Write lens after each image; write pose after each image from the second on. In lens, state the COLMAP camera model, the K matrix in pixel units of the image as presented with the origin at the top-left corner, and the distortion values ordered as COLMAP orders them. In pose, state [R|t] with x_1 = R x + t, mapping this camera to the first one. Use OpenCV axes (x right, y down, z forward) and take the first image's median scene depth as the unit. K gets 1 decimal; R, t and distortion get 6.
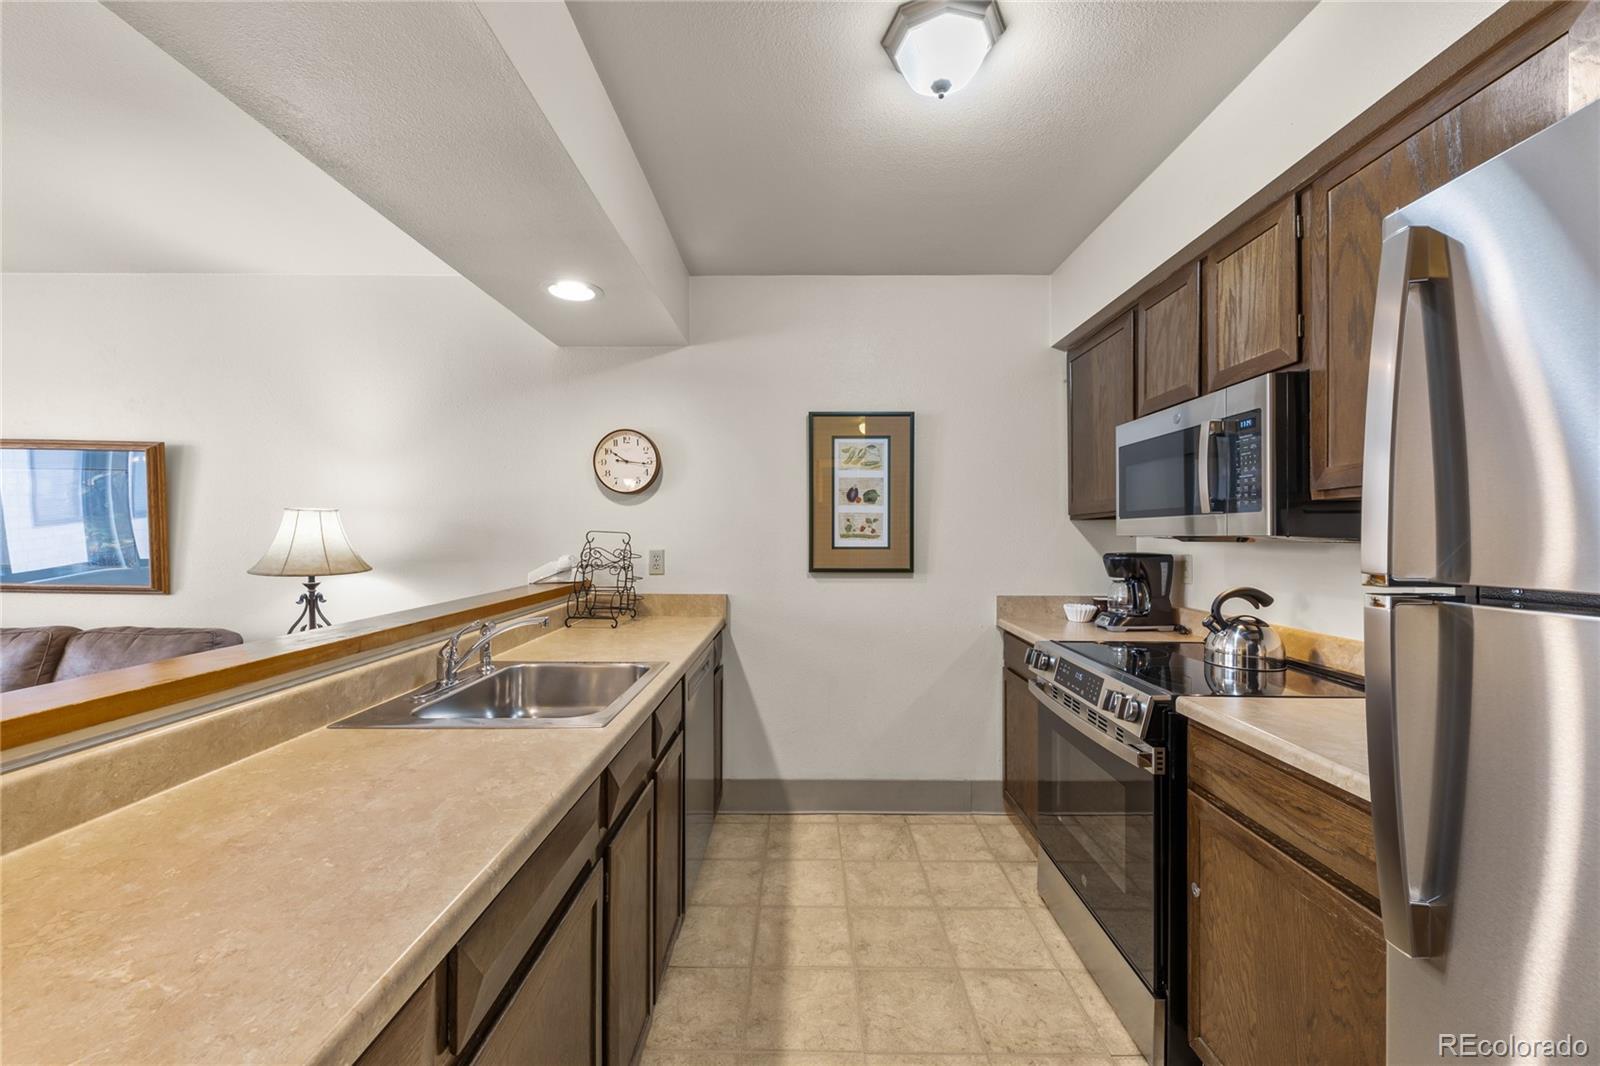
lens RADIAL K [[630.5, 0, 806.6], [0, 630.5, 535.9], [0, 0, 1]] dist [-0.000456, -0.000049]
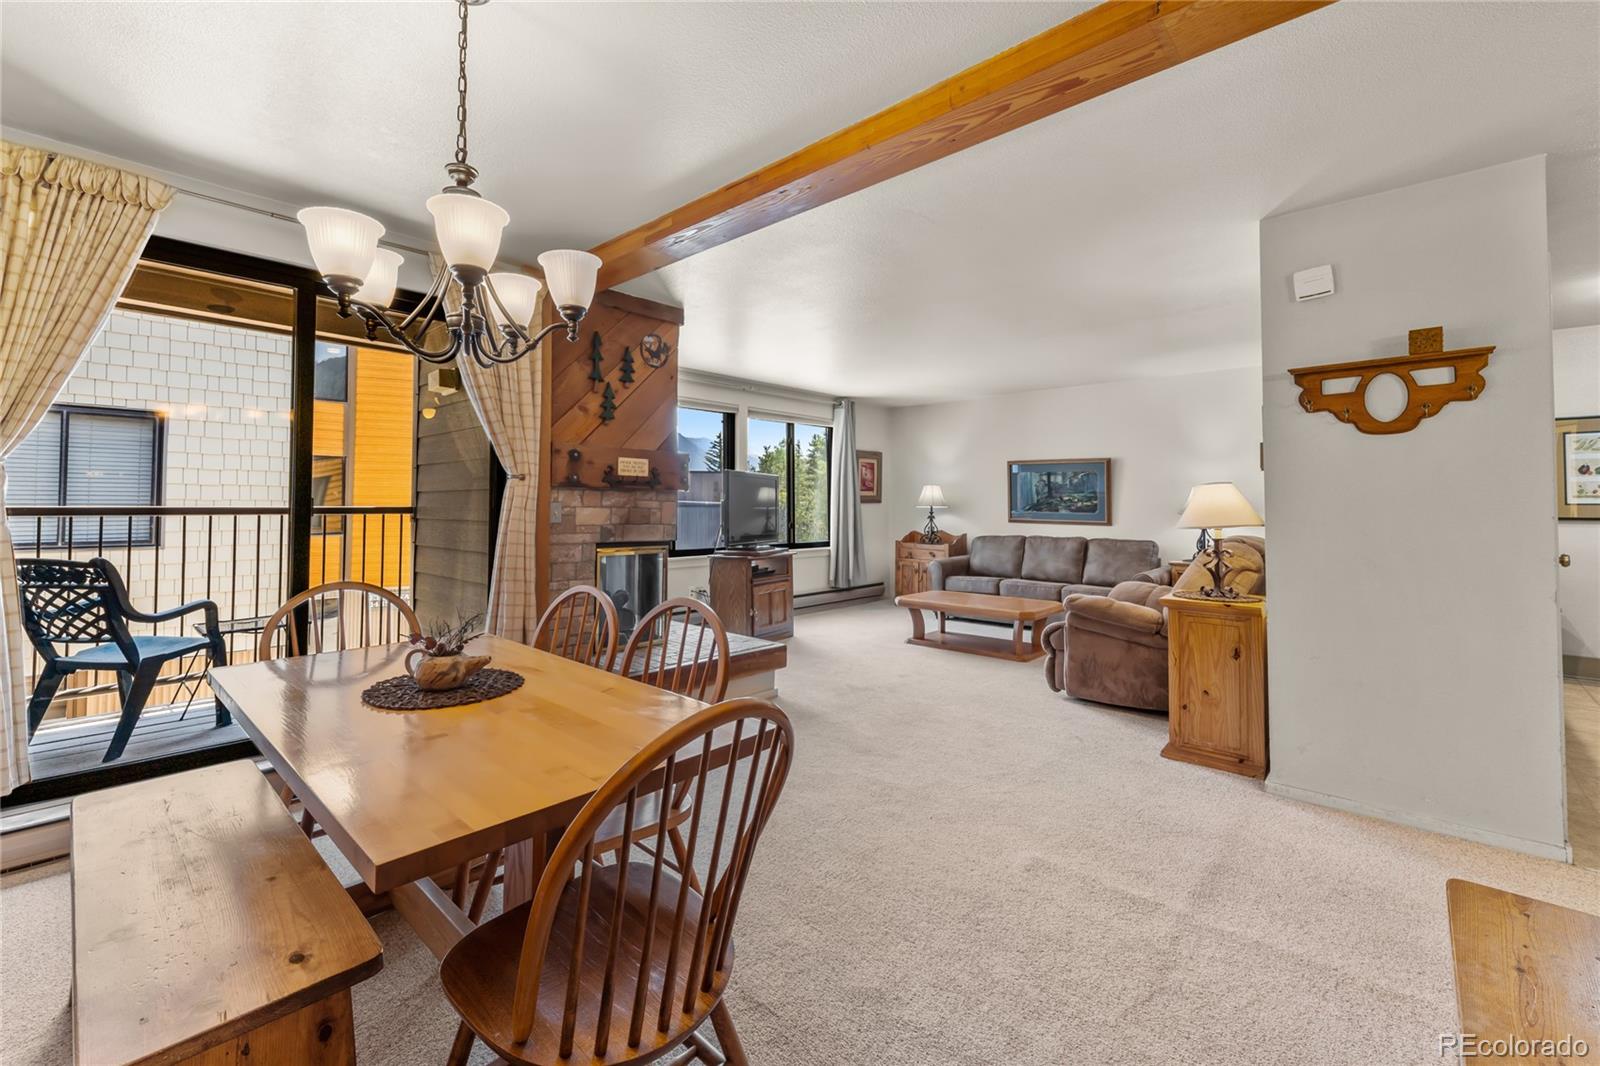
lens RADIAL K [[673.8, 0, 791.6], [0, 673.8, 489.6], [0, 0, 1]] dist [0.000830, -0.000146]
pose [[0.727060, -0.016918, -0.686365, -0.226107], [-0.002875, 0.999613, -0.027684, 0.037723], [0.686568, 0.022101, 0.726730, -1.681703]]
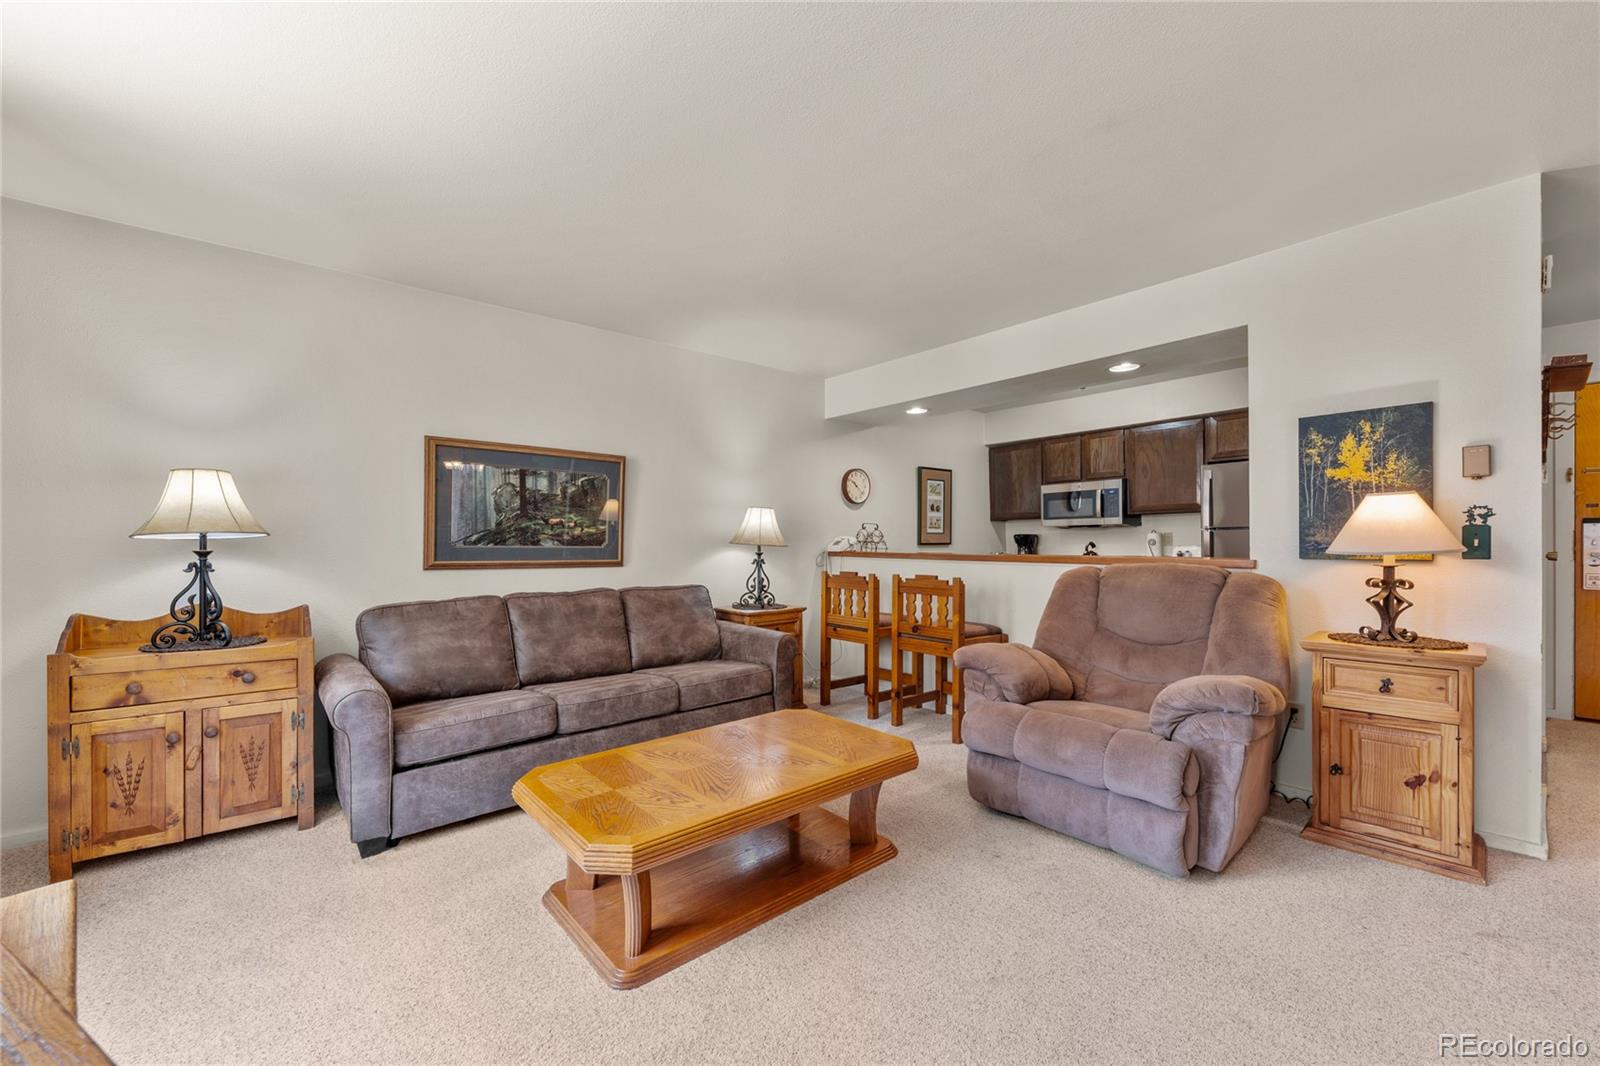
lens RADIAL K [[627.7, 0, 790.5], [0, 627.7, 550.3], [0, 0, 1]] dist [-0.000419, -0.000148]
pose [[0.774023, -0.016410, 0.632945, -1.774813], [0.011374, 0.999863, 0.012014, 0.050418], [-0.633056, -0.002100, 0.774103, -0.342704]]
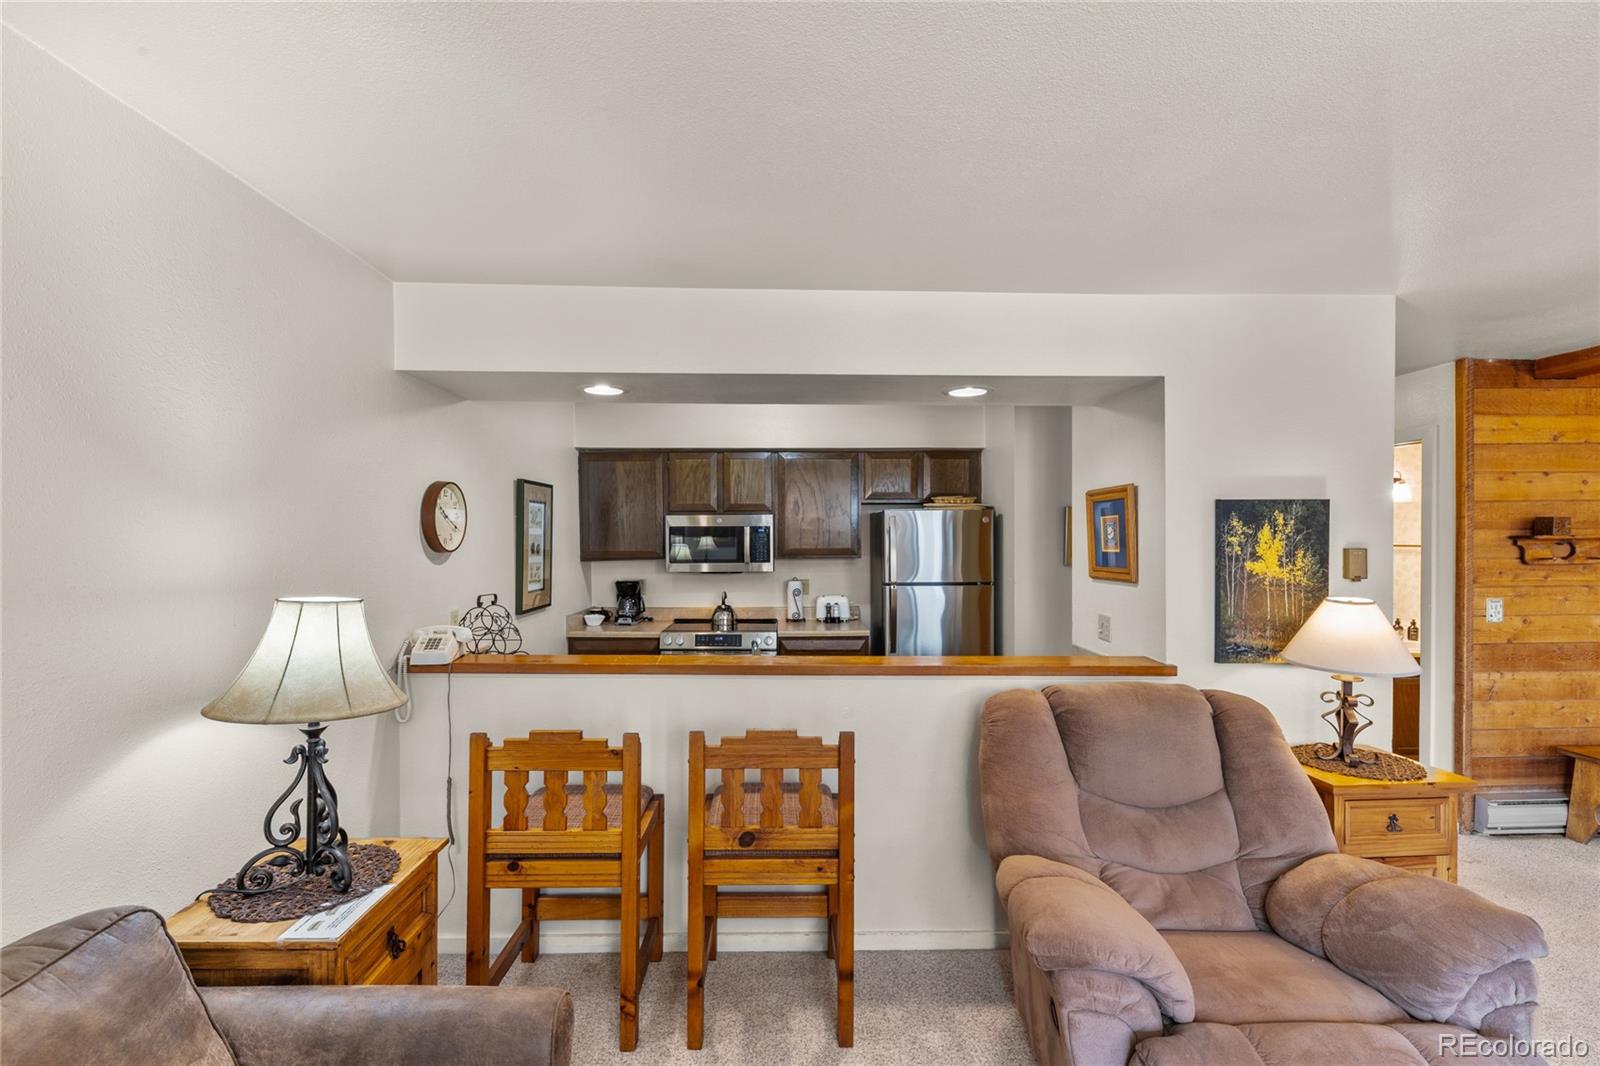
lens RADIAL K [[696.0, 0, 793.1], [0, 696.0, 541.2], [0, 0, 1]] dist [0.000839, -0.000771]
pose [[-0.011864, -0.010778, 0.999872, -1.435461], [0.002831, 0.999938, 0.010813, -0.101425], [-0.999926, 0.002959, -0.011832, 0.557748]]
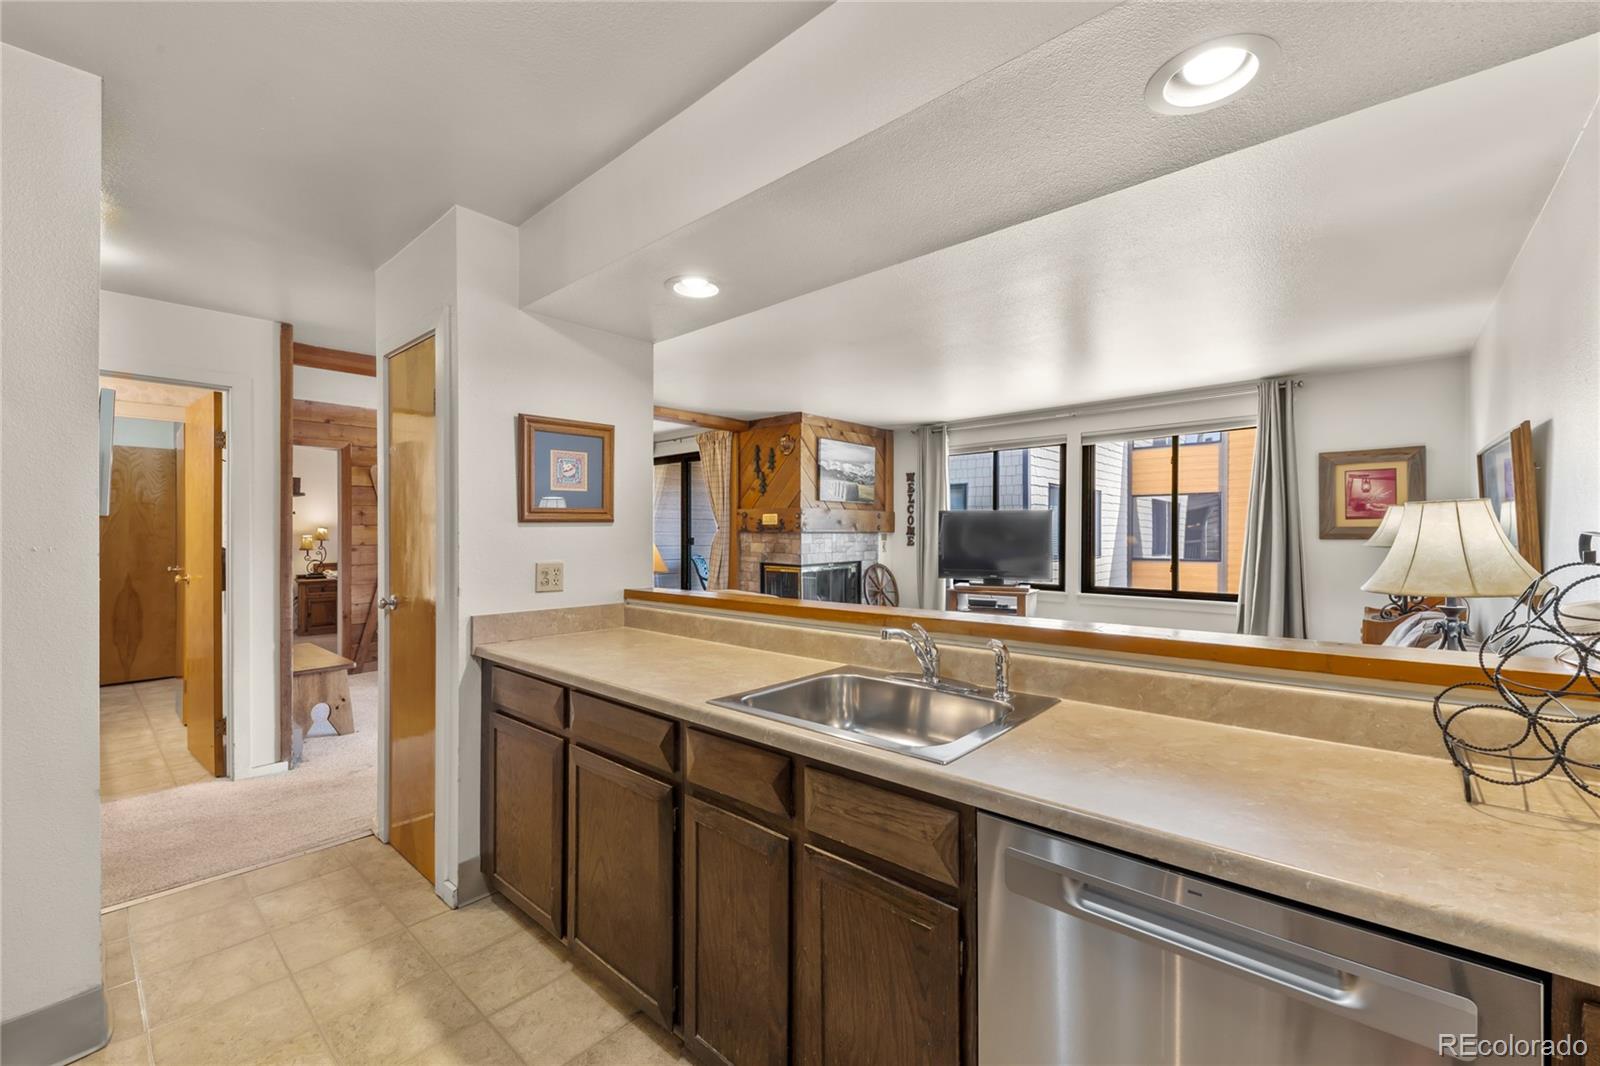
lens RADIAL K [[650.6, 0, 800.0], [0, 650.6, 533.0], [0, 0, 1]] dist [0.004498, 0.000119]
pose [[-0.668277, 0.001654, -0.743911, 0.245608], [-0.001224, 0.999994, 0.003323, -0.009910], [0.743912, 0.003131, -0.668271, 0.941261]]
